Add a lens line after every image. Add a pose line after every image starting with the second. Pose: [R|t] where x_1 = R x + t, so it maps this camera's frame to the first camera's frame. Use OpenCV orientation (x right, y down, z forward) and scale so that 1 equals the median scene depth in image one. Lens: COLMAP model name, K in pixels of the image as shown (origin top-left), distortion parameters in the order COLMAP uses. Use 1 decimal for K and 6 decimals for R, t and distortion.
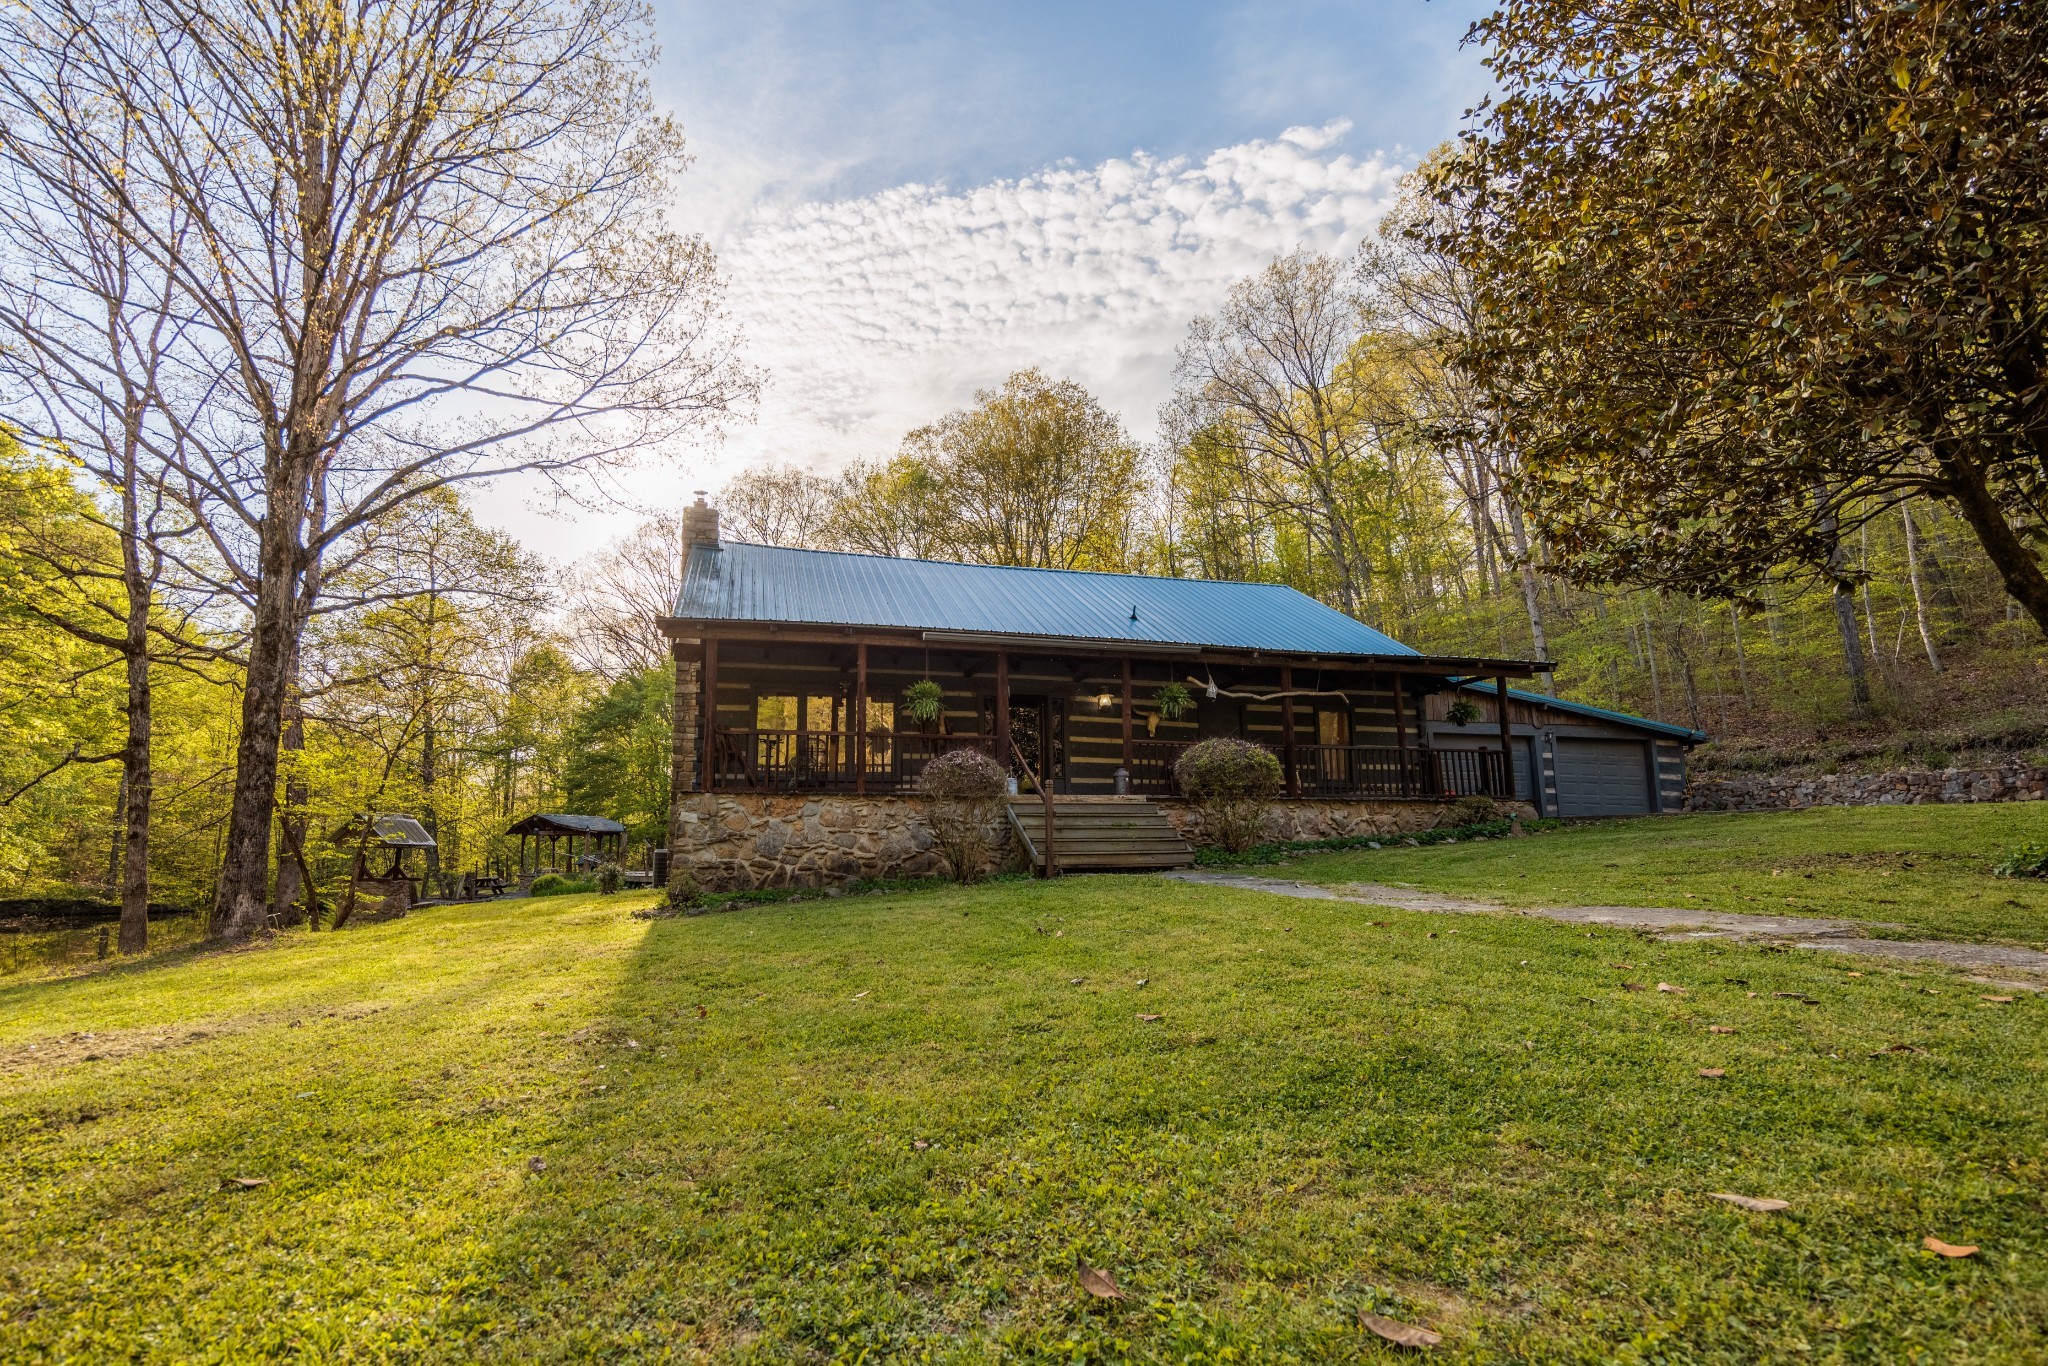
lens RADIAL K [[889.4, 0, 978.4], [0, 889.4, 715.2], [0, 0, 1]] dist [0.000247, -0.000081]
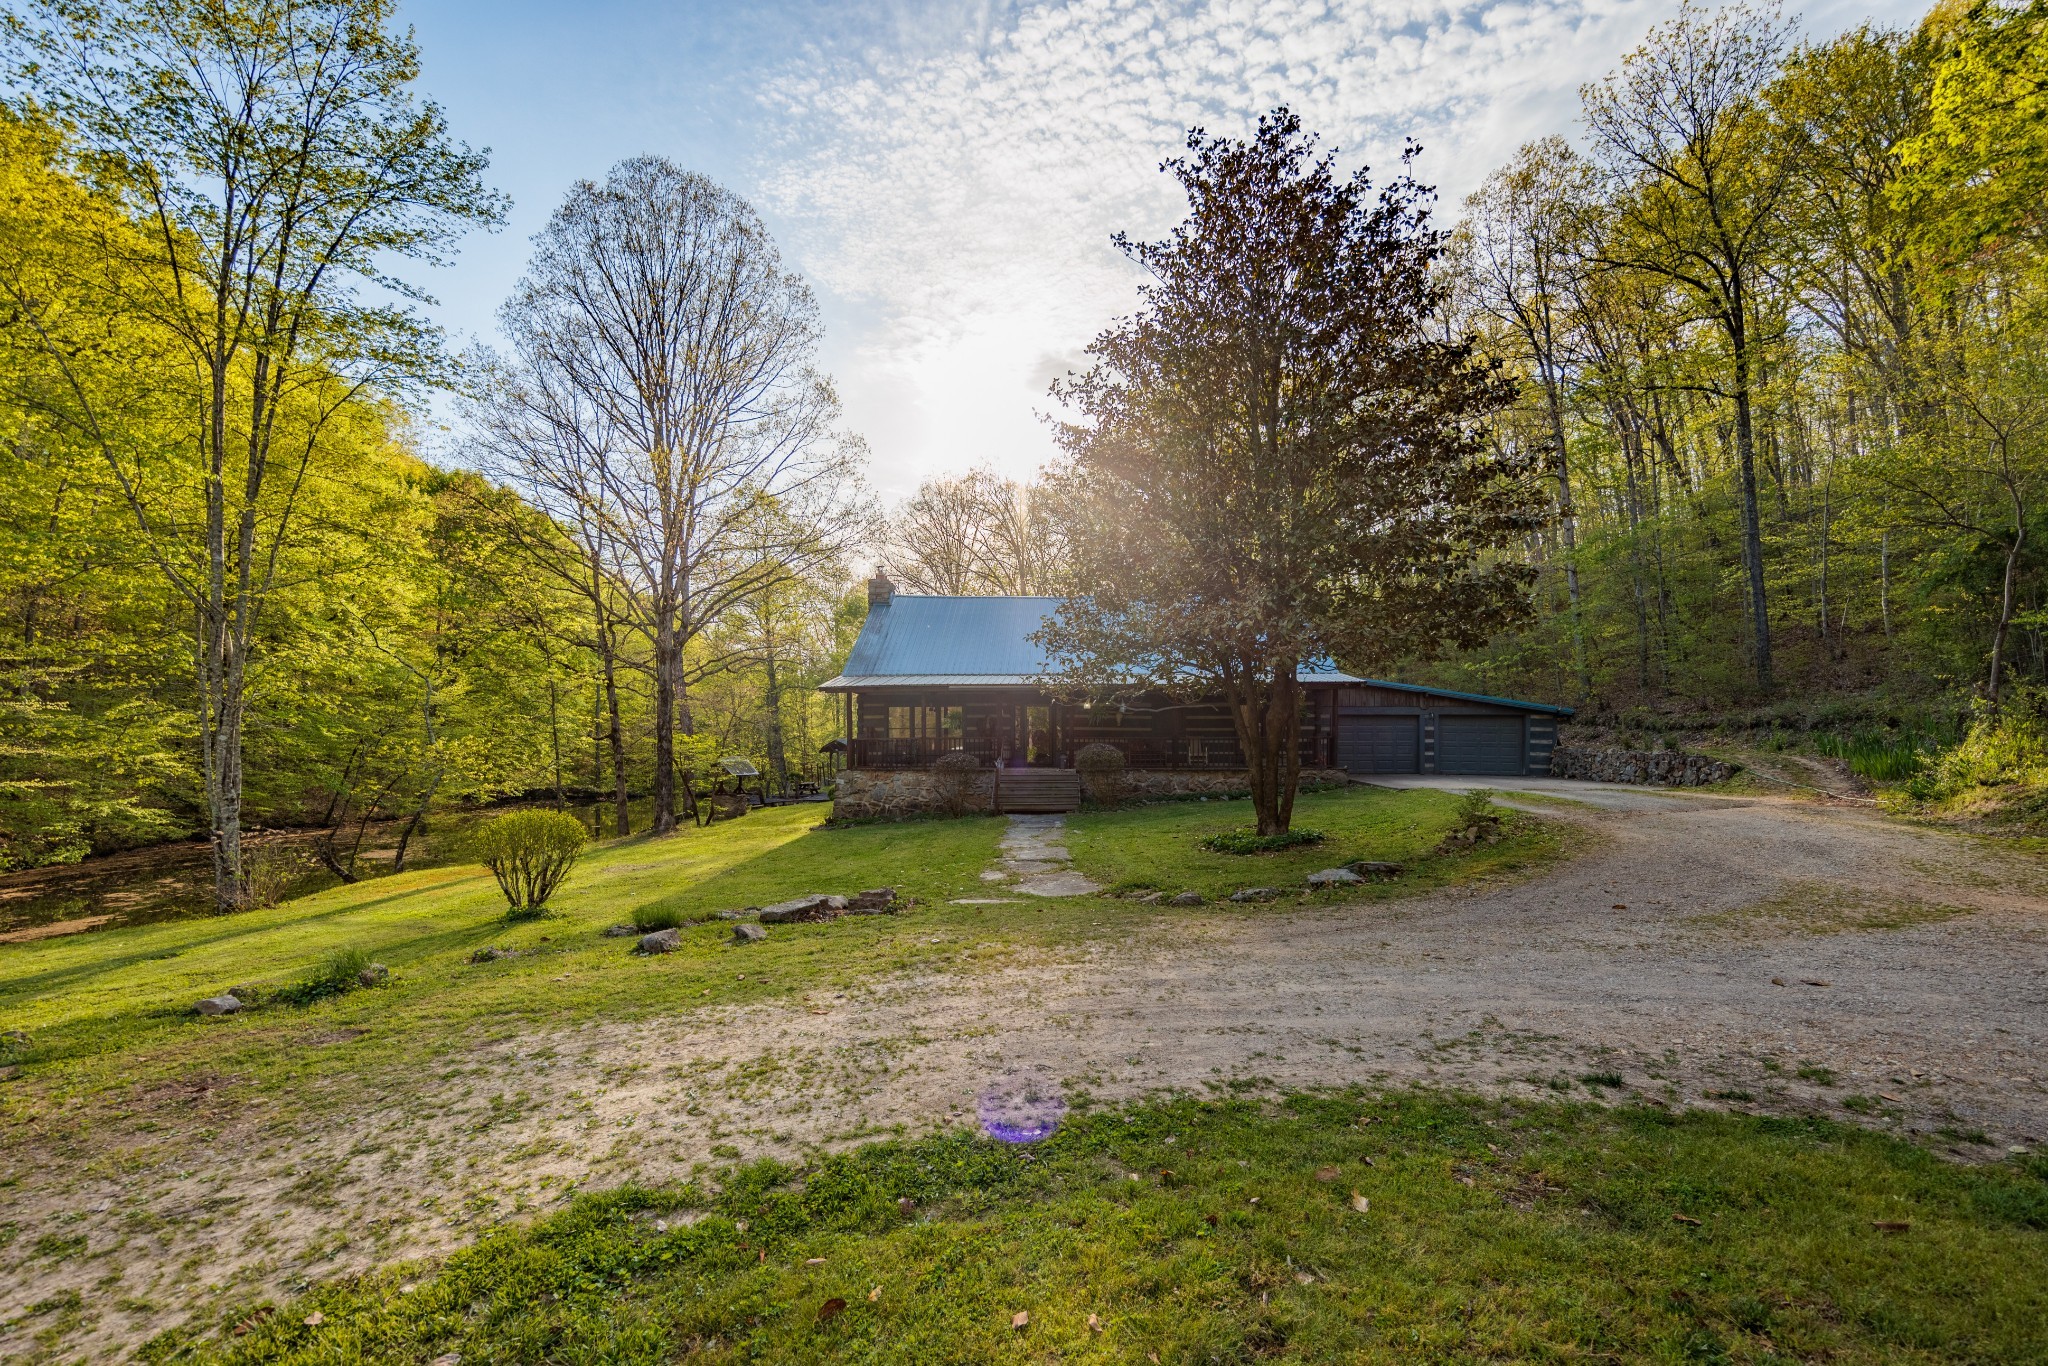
lens RADIAL K [[894.7, 0, 1035.4], [0, 894.7, 725.1], [0, 0, 1]] dist [0.001096, -0.000188]
pose [[0.956152, -0.001249, -0.292867, 0.591140], [0.040787, 0.990813, 0.128939, -0.217730], [0.290015, -0.135230, 0.947420, -0.679485]]
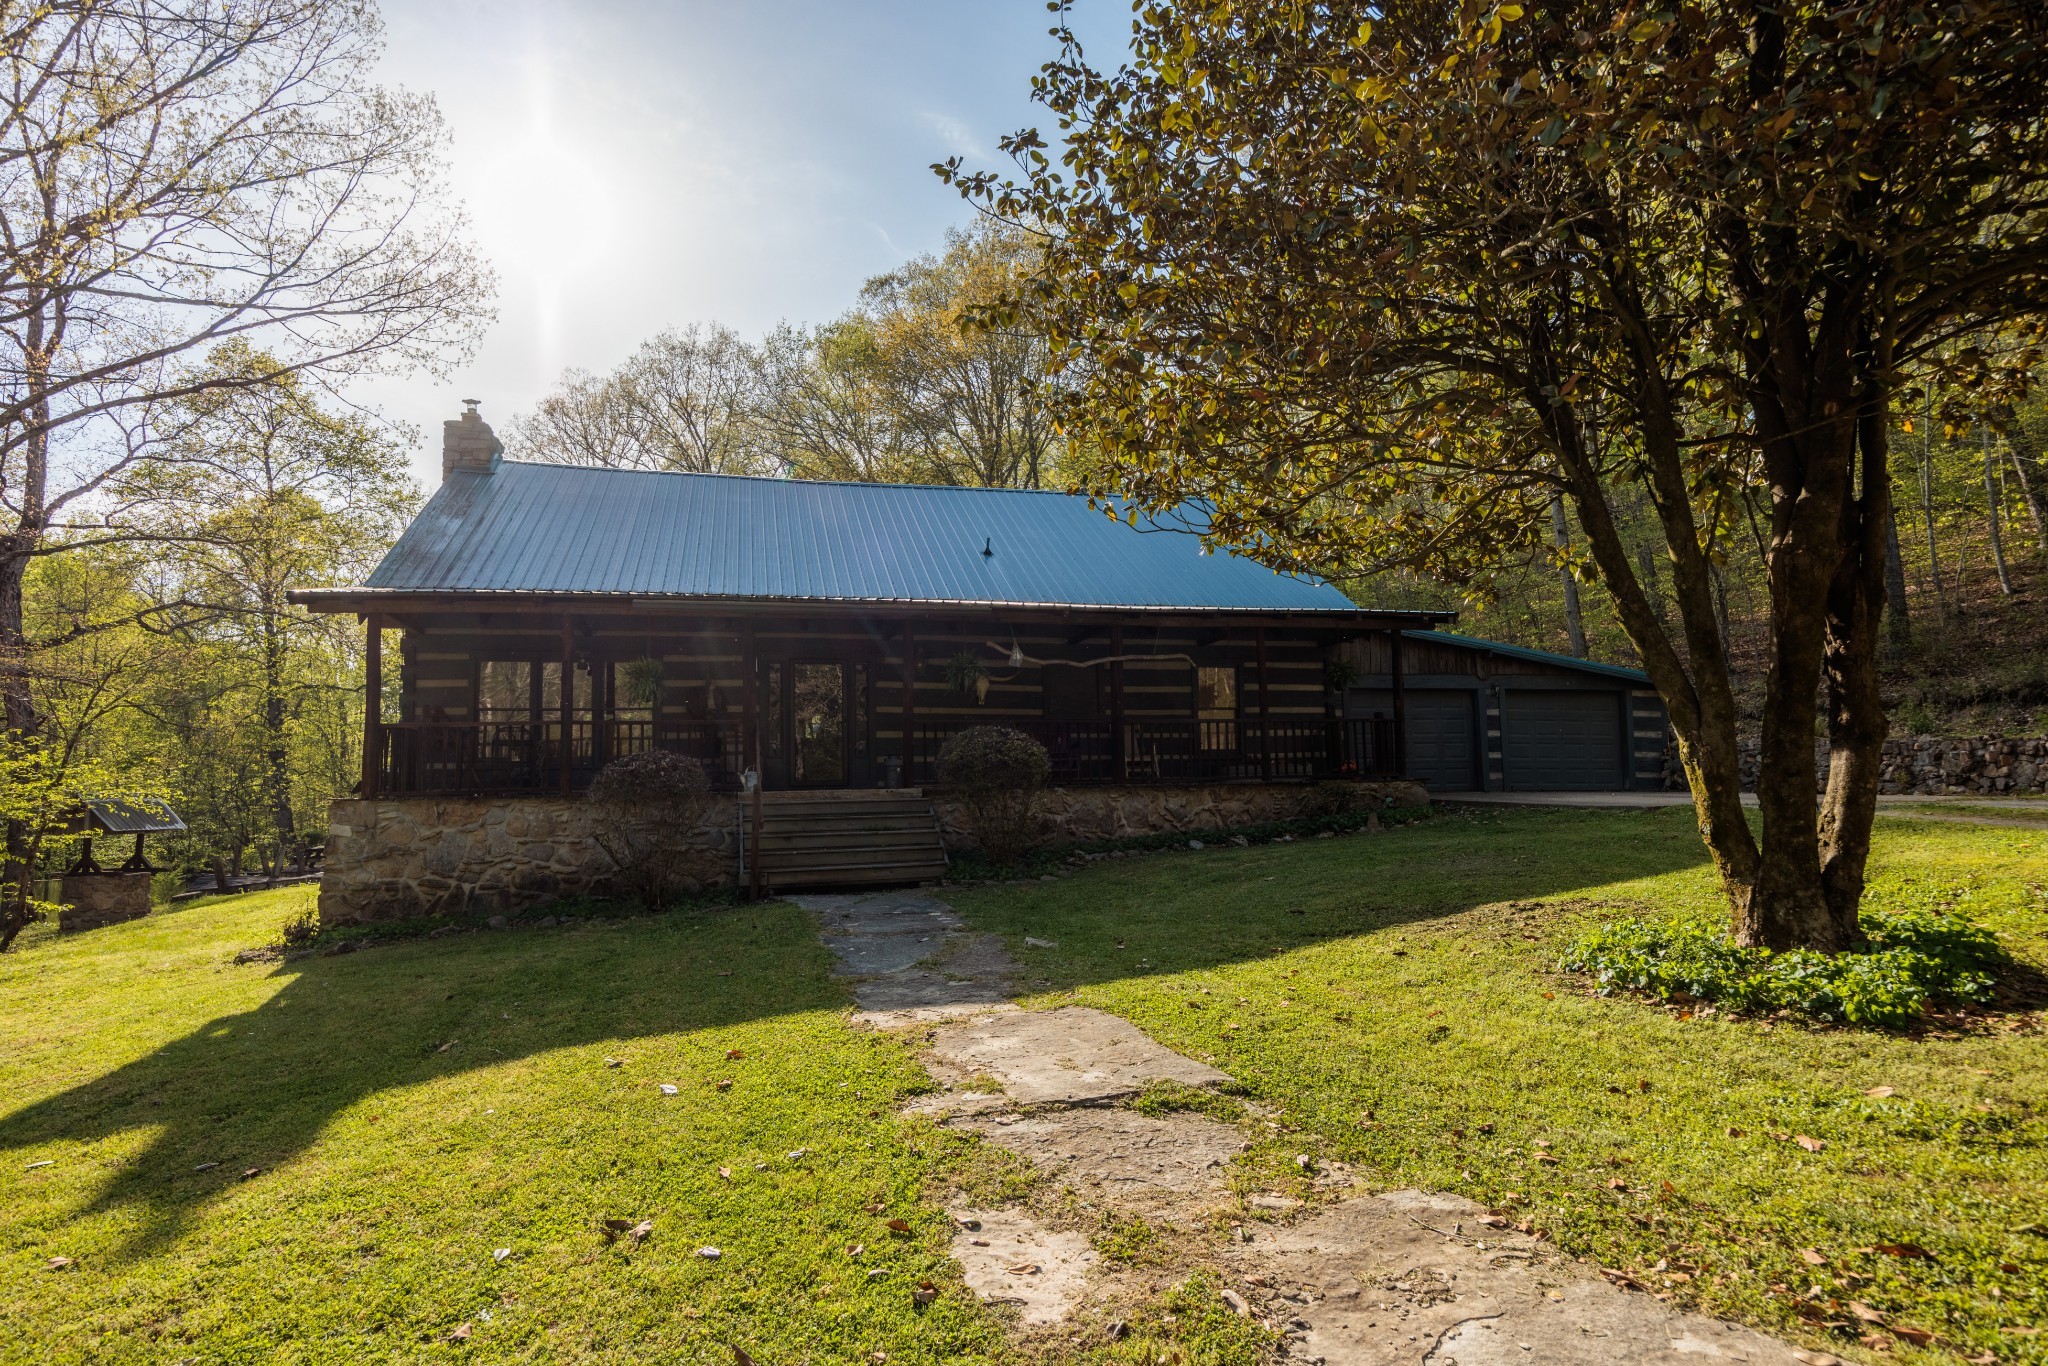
lens RADIAL K [[1079.8, 0, 1024.0], [0, 1079.8, 683.0], [0, 0, 1]] dist [-0.006082, -0.001049]
pose [[0.999936, -0.010955, -0.002723, 0.264705], [0.011108, 0.997861, 0.064421, -0.066977], [0.002012, -0.064447, 0.997919, -0.004560]]
